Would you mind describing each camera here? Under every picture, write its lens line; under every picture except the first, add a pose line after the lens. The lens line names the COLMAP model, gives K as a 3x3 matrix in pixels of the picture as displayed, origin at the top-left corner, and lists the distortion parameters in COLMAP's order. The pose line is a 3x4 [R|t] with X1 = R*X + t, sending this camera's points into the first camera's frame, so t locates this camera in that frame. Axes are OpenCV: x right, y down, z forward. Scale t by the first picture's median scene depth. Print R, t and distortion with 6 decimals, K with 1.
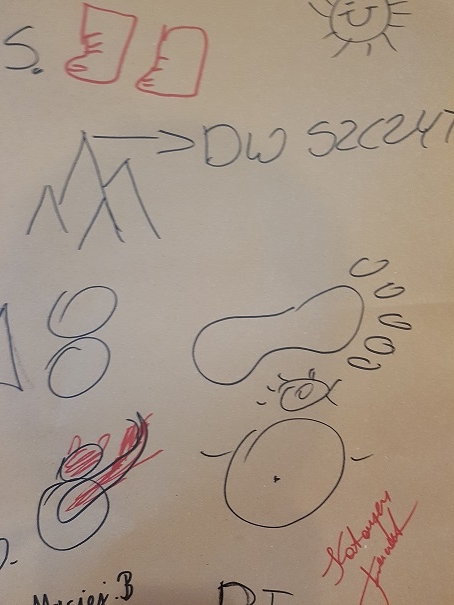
lens RADIAL K [[462.1, 0, 223.8], [0, 462.1, 301.5], [0, 0, 1]] dist [-0.023919, -0.000073]
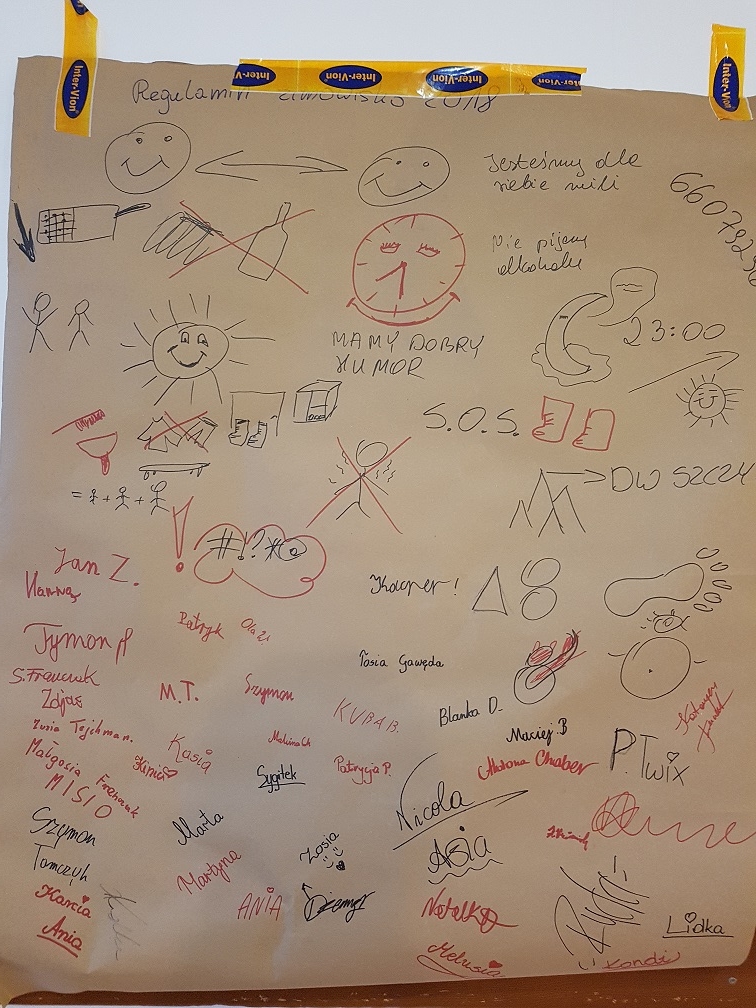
lens RADIAL K [[769.9, 0, 384.3], [0, 769.9, 505.3], [0, 0, 1]] dist [-0.023919, -0.000073]
pose [[0.992888, 0.026583, -0.116043, -0.568069], [-0.027264, 0.999619, -0.004290, -0.208281], [0.115885, 0.007424, 0.993235, -2.024881]]
